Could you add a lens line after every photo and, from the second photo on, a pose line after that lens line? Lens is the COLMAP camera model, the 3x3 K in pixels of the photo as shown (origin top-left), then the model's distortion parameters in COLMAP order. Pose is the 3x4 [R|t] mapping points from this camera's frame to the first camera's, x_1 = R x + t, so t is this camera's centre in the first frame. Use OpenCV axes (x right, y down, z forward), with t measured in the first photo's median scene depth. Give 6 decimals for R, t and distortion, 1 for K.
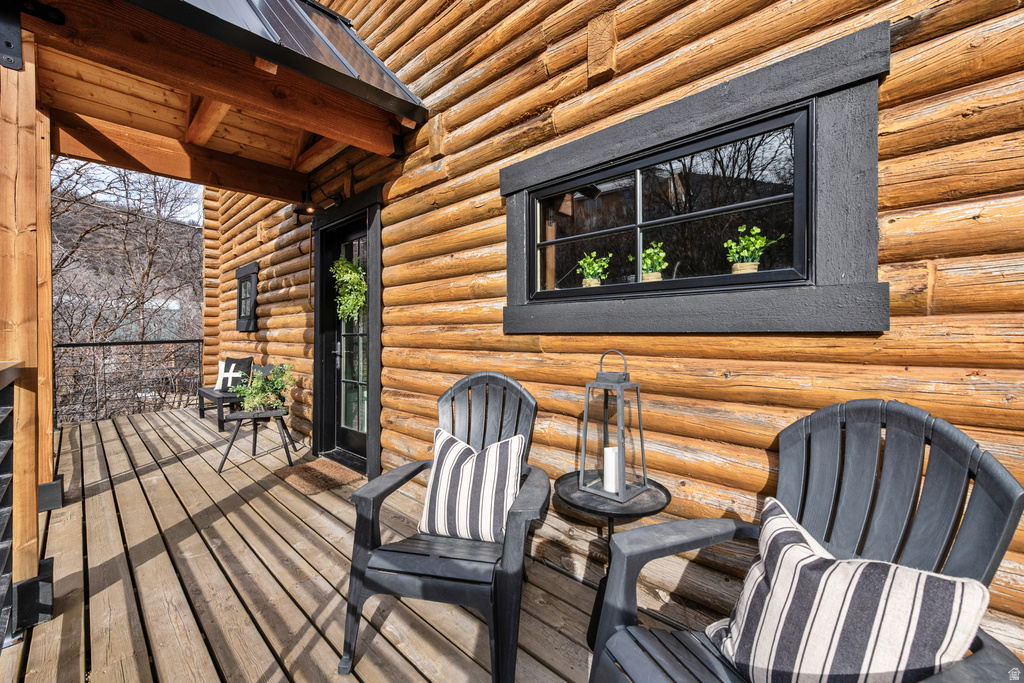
lens RADIAL K [[409.0, 0, 510.2], [0, 409.0, 334.0], [0, 0, 1]] dist [0.010201, -0.002597]
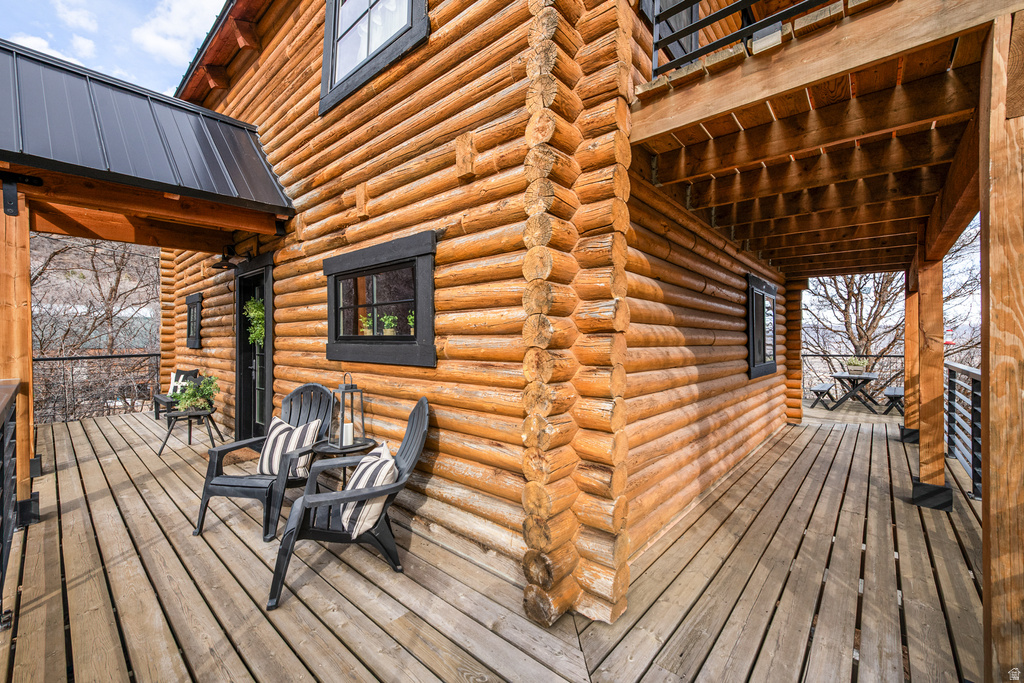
lens RADIAL K [[409.0, 0, 521.1], [0, 409.0, 345.4], [0, 0, 1]] dist [0.010201, -0.002597]
pose [[0.998928, 0.001667, 0.046259, 0.578188], [-0.002235, 0.999923, 0.012238, -0.067703], [-0.046235, -0.012328, 0.998855, -0.567090]]
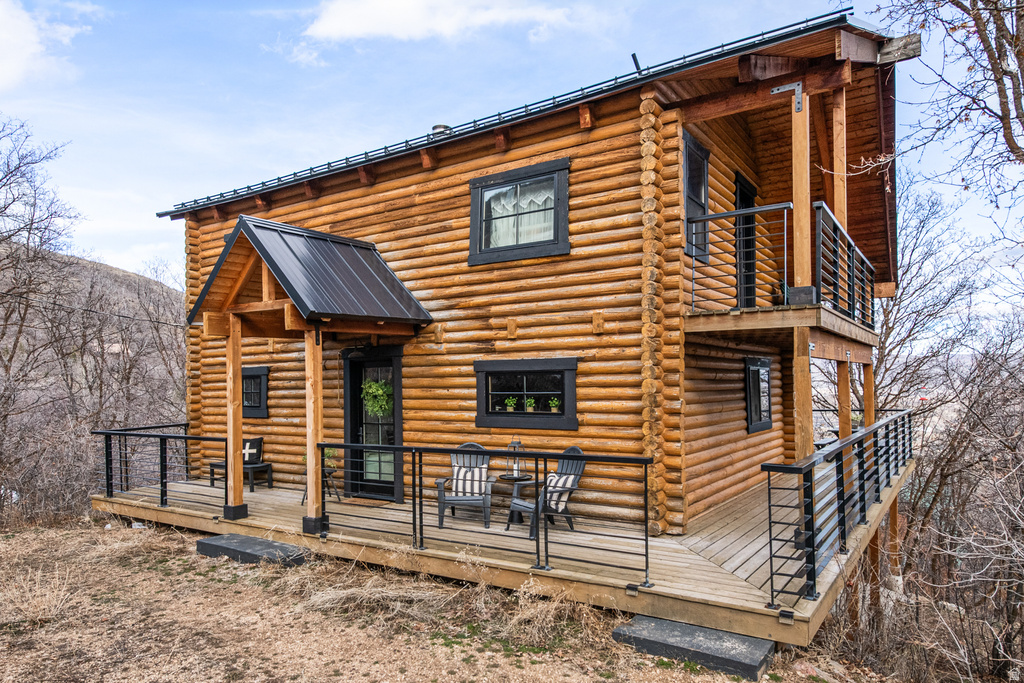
lens RADIAL K [[664.1, 0, 505.6], [0, 664.1, 379.2], [0, 0, 1]] dist [0.020645, 0.000466]
pose [[0.986794, -0.011096, 0.161601, -0.406655], [0.012165, 0.999910, -0.005625, -0.221248], [-0.161524, 0.007517, 0.986840, -2.510531]]
